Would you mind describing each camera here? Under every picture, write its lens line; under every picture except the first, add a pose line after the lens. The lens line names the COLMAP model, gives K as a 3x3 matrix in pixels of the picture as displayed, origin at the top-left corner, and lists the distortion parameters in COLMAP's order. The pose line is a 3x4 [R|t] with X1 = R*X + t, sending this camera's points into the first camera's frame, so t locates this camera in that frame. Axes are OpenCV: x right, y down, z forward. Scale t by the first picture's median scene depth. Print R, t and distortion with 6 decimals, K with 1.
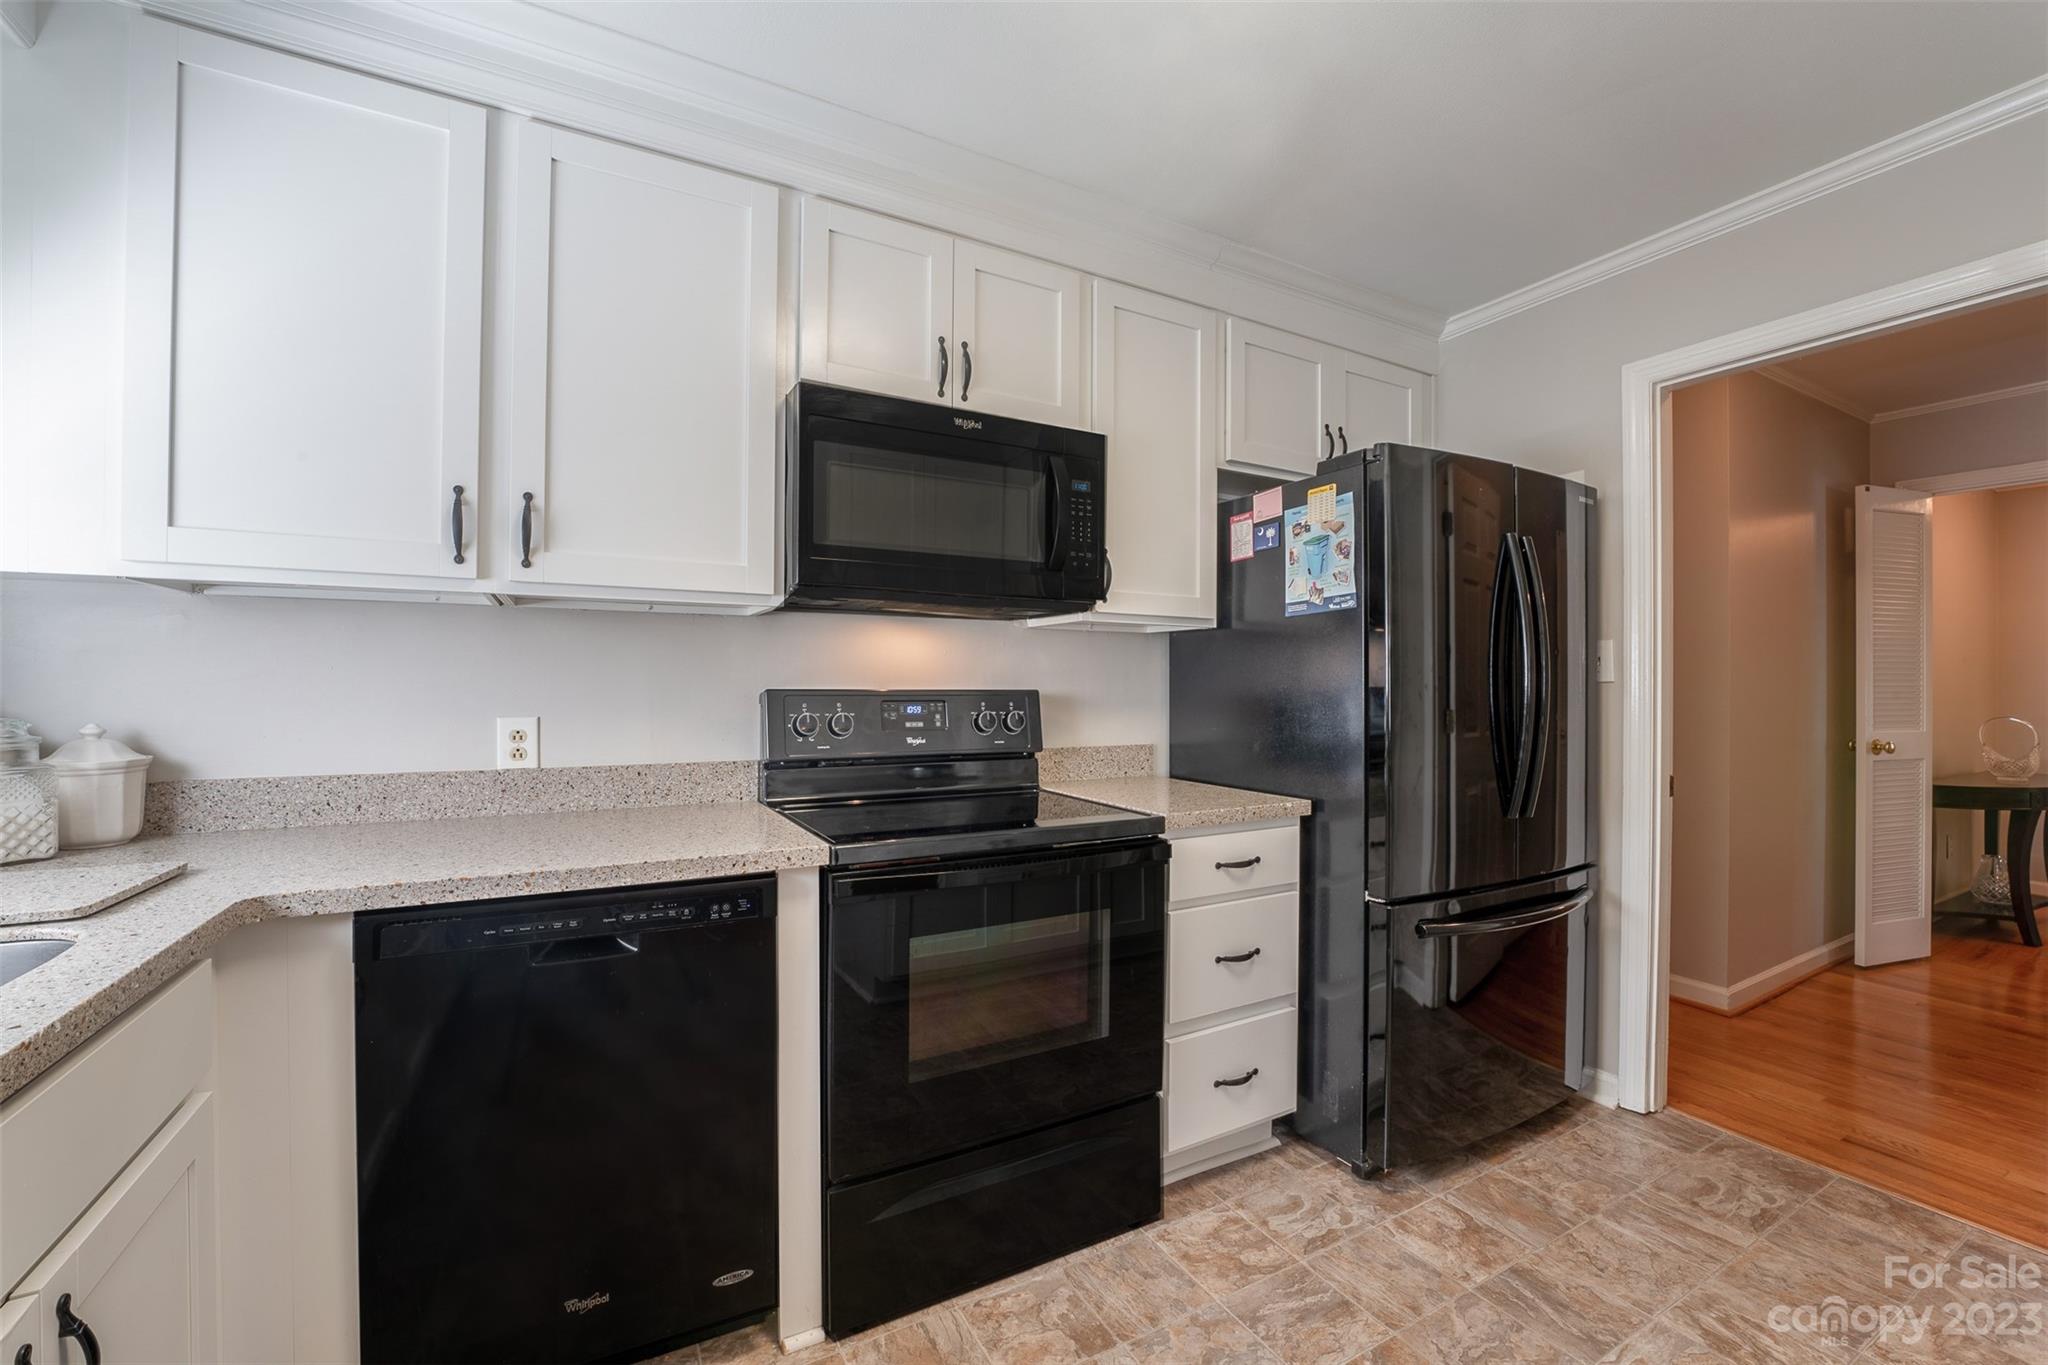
lens RADIAL K [[835.1, 0, 1015.3], [0, 835.1, 678.5], [0, 0, 1]] dist [-0.002161, -0.000207]
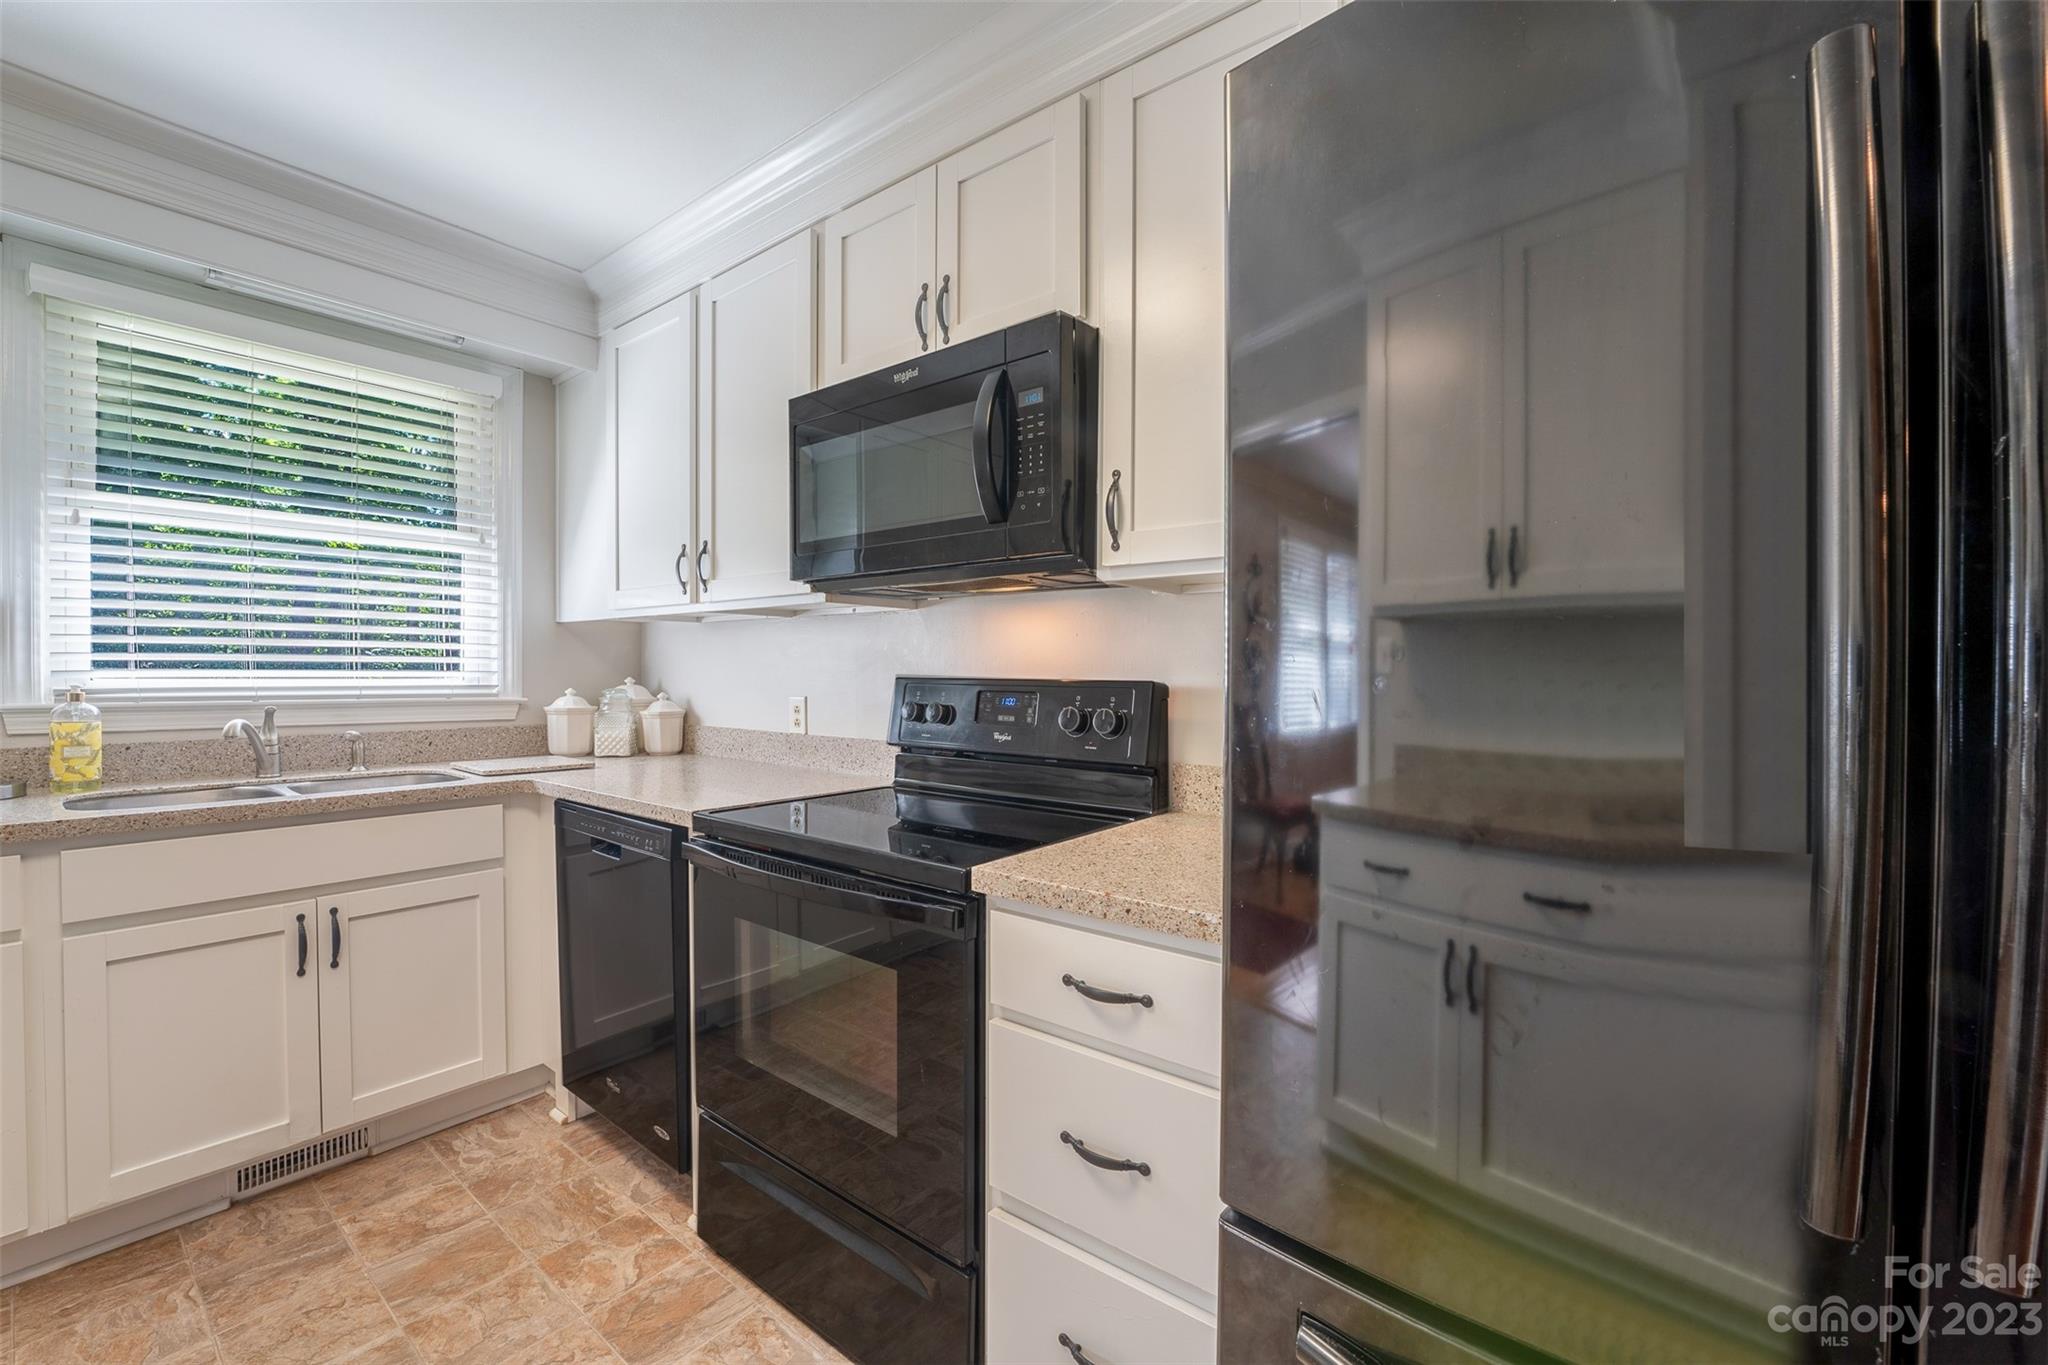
lens RADIAL K [[830.0, 0, 1022.8], [0, 830.0, 677.0], [0, 0, 1]] dist [-0.019615, -0.000102]
pose [[0.398955, 0.004865, -0.916958, 0.753178], [0.005387, 0.999956, 0.007649, 0.005127], [0.916955, -0.007991, 0.398911, 0.727799]]
